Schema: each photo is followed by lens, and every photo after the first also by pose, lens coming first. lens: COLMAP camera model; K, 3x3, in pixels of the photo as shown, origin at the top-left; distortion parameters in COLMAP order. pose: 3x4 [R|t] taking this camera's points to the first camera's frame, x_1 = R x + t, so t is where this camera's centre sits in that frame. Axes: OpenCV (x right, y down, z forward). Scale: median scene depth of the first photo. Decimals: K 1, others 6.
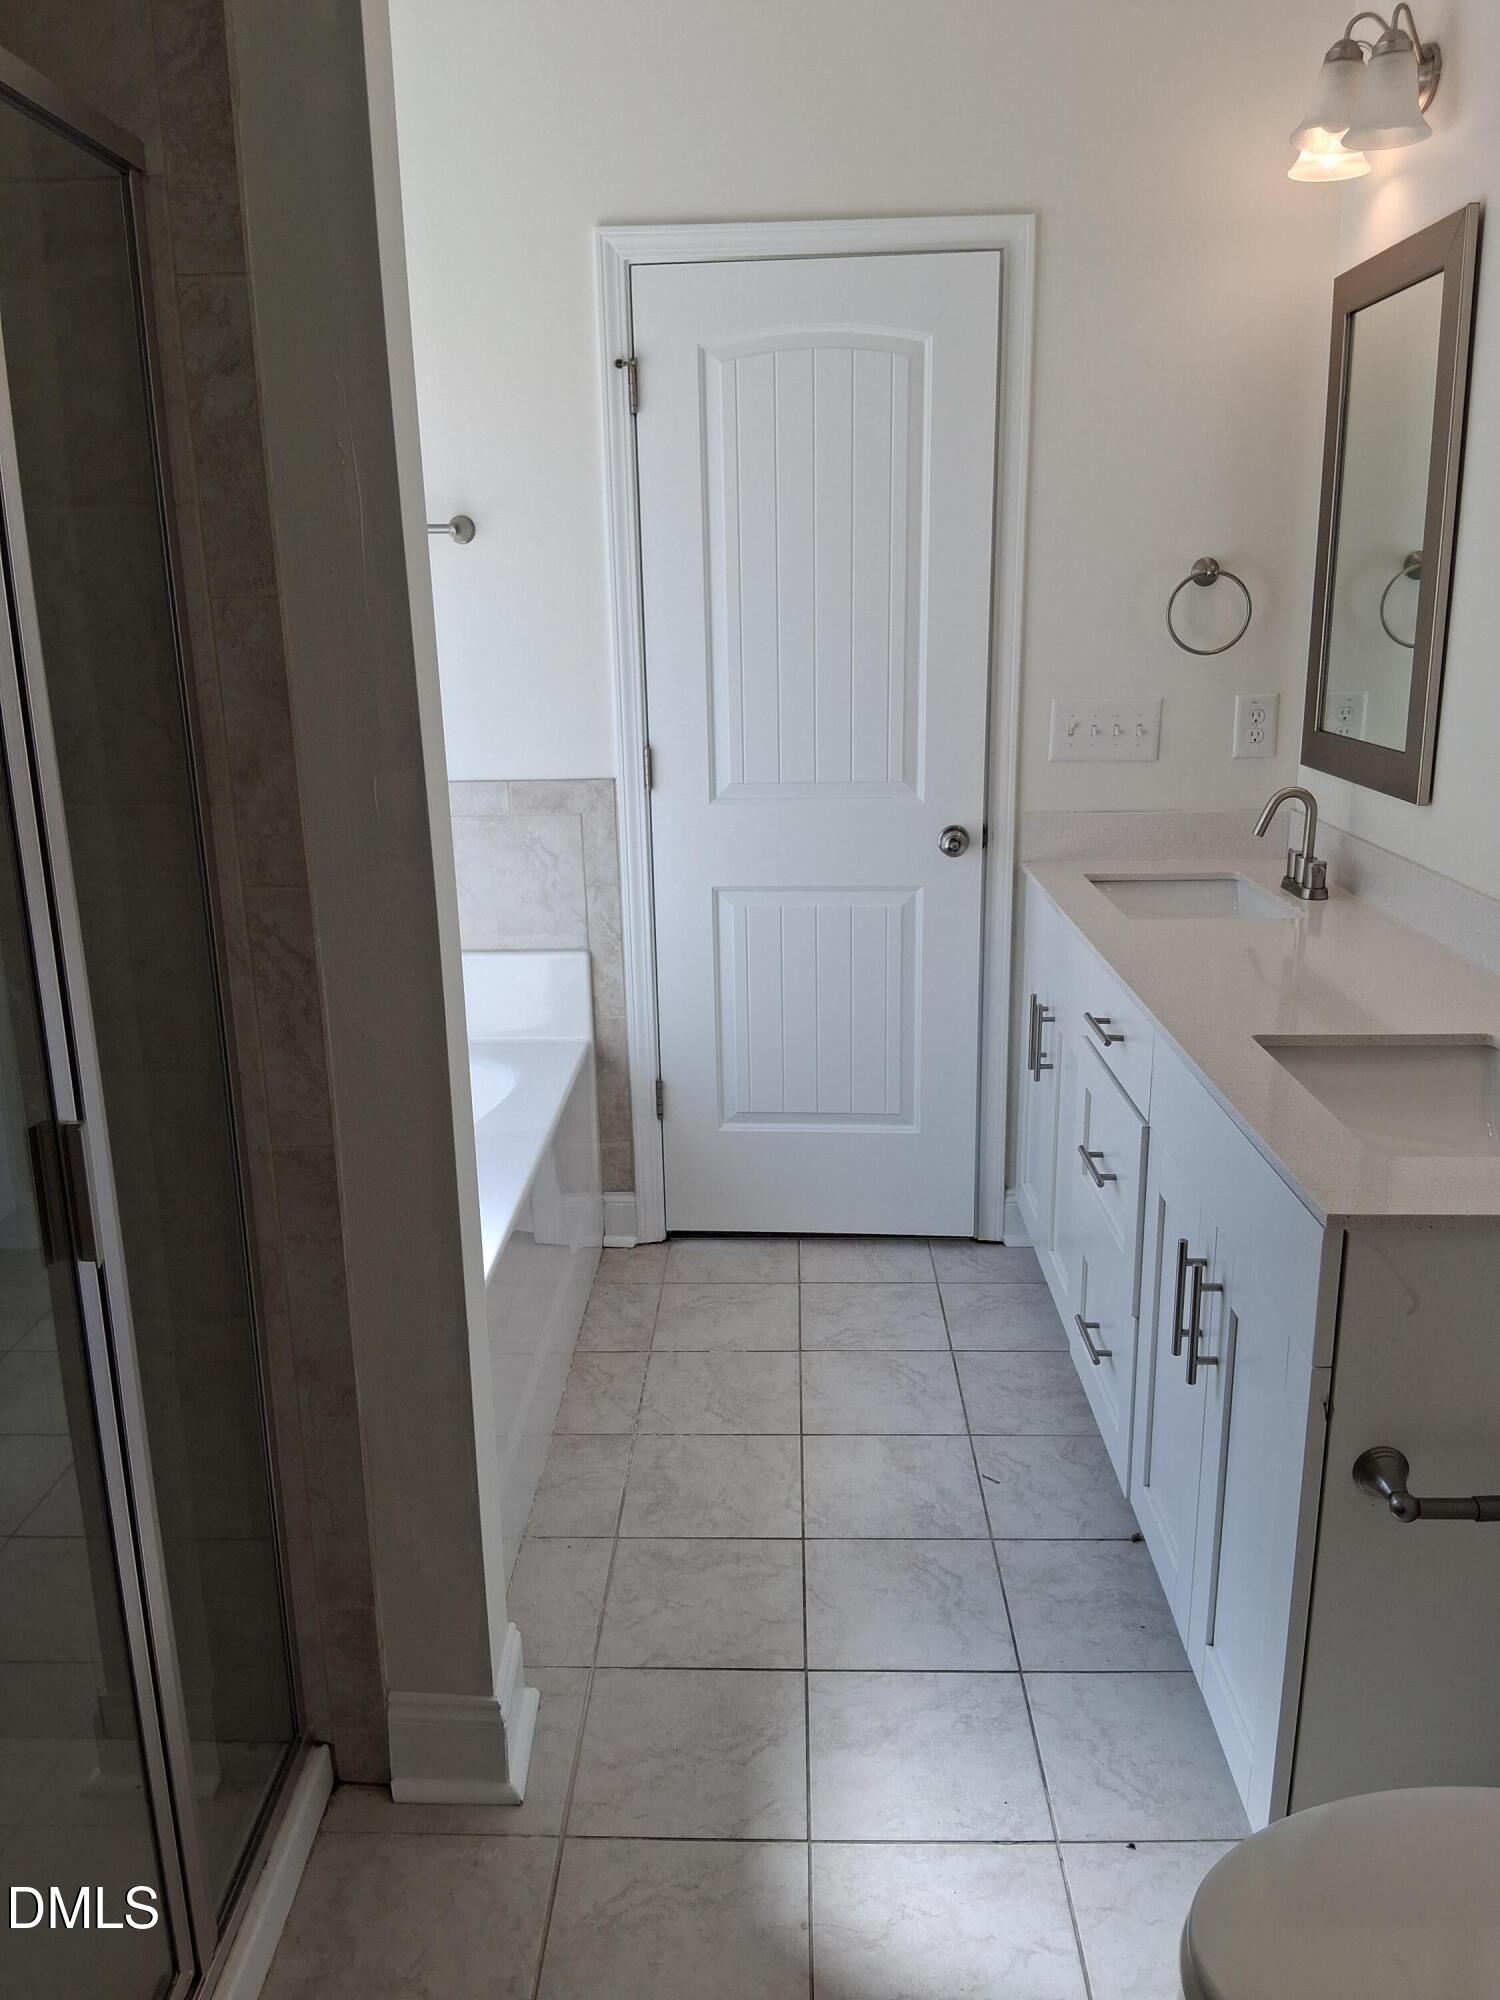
lens RADIAL K [[1517.5, 0, 742.3], [0, 1517.5, 1001.6], [0, 0, 1]] dist [-0.064997, -0.007009]
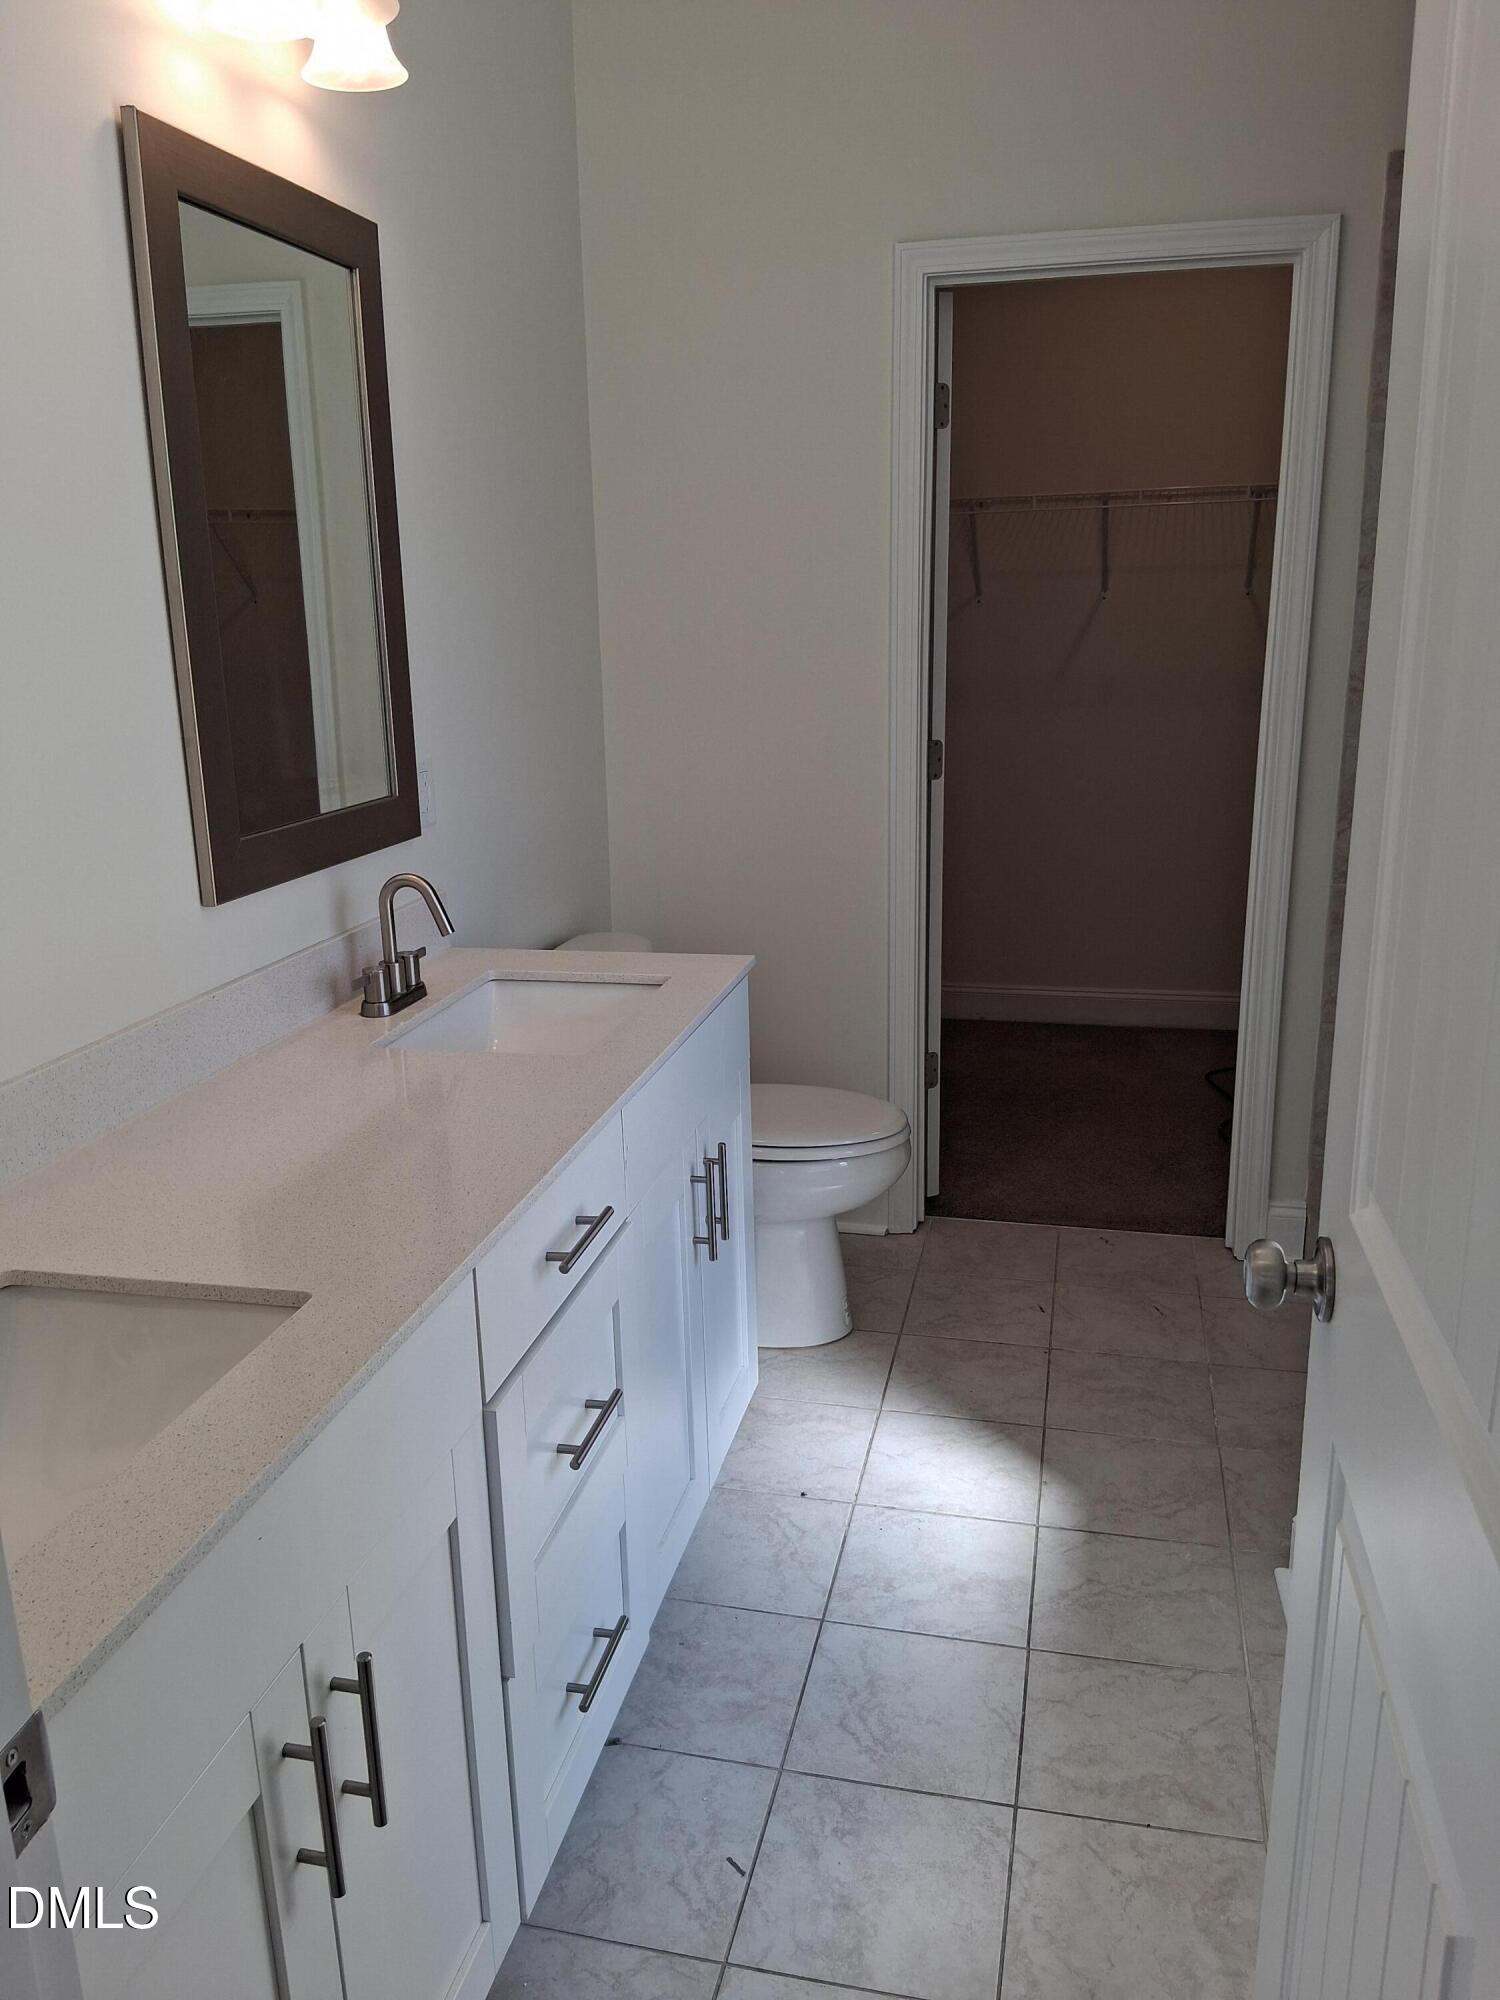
lens RADIAL K [[1517.5, 0, 692.4], [0, 1517.5, 992.0], [0, 0, 1]] dist [-0.064997, -0.007009]
pose [[-0.972018, 0.004830, 0.234859, 0.022580], [0.120119, 0.869414, 0.479260, -0.428937], [-0.201875, 0.494060, -0.845666, 1.584527]]
